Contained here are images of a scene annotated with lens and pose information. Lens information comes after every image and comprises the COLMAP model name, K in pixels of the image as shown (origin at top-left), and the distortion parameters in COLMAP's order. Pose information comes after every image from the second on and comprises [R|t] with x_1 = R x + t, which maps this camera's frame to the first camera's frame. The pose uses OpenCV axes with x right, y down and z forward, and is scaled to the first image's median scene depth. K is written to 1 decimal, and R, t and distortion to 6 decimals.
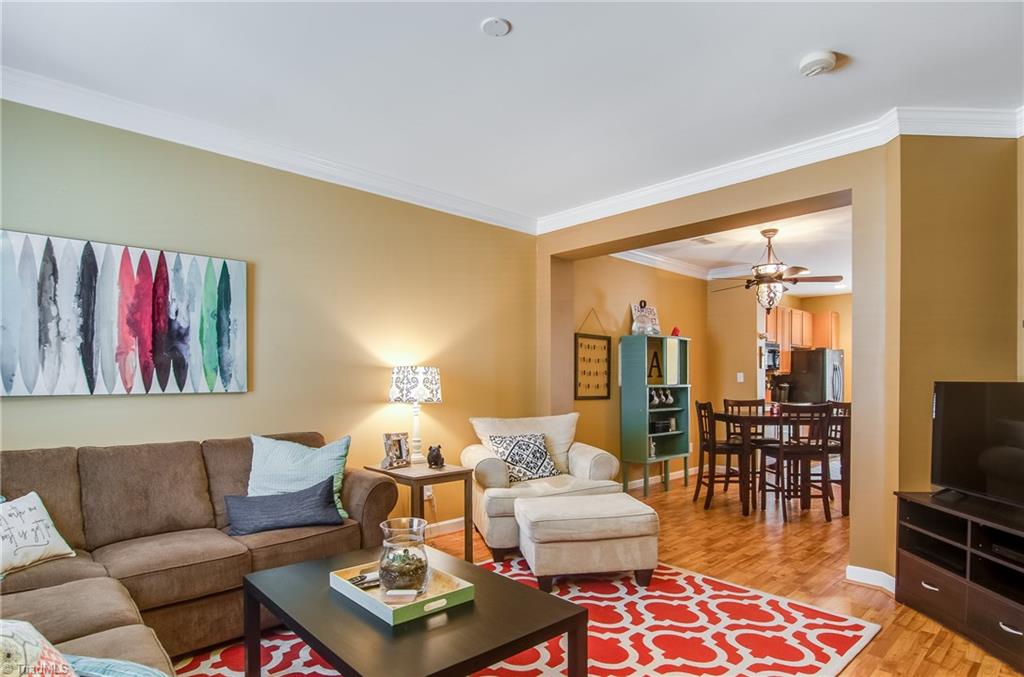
lens RADIAL K [[562.4, 0, 517.0], [0, 562.4, 382.4], [0, 0, 1]] dist [-0.001775, -0.000459]
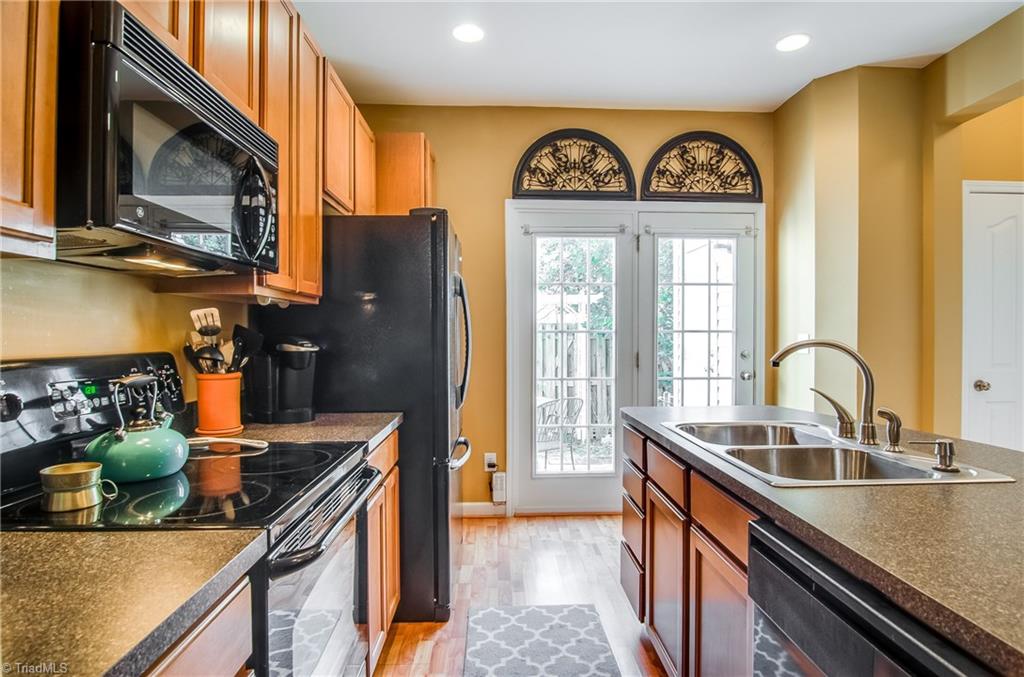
lens RADIAL K [[543.9, 0, 521.8], [0, 543.9, 342.9], [0, 0, 1]] dist [-0.023260, -0.000047]
pose [[0.659202, -0.011190, 0.751883, 0.569040], [-0.000880, 0.999877, 0.015652, 0.000317], [-0.751966, -0.010979, 0.659111, 1.210989]]
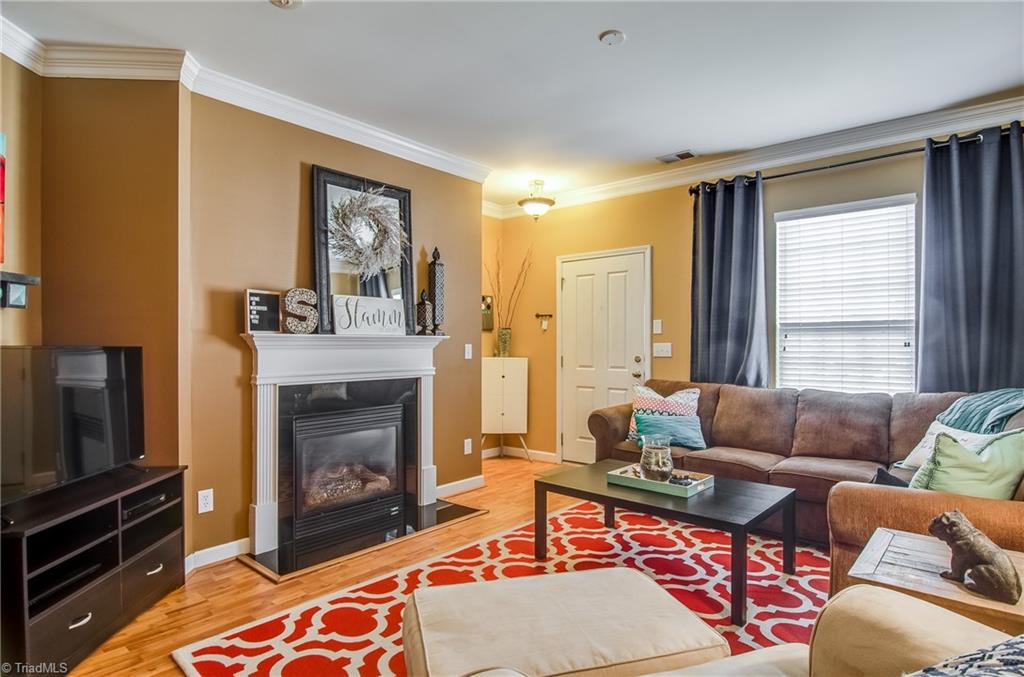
lens RADIAL K [[567.6, 0, 512.0], [0, 567.6, 338.5], [0, 0, 1]] dist [0.019040, -0.001925]
pose [[-0.994578, 0.003306, -0.103936, 0.124578], [0.004099, 0.999964, -0.007411, -0.001408], [0.103908, -0.007796, -0.994556, 0.918764]]
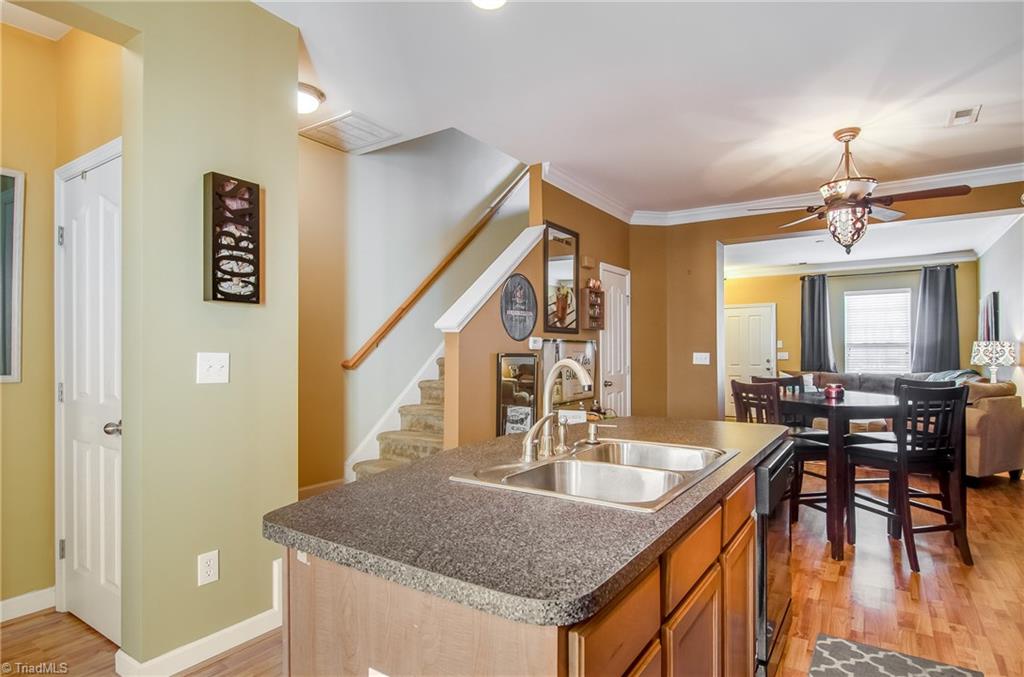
lens RADIAL K [[543.4, 0, 518.2], [0, 543.4, 350.0], [0, 0, 1]] dist [0.004697, 0.000176]
pose [[-0.977726, 0.001161, -0.209884, 0.976821], [0.001970, 0.999991, -0.003646, -0.002971], [0.209878, -0.003978, -0.977720, 1.557726]]
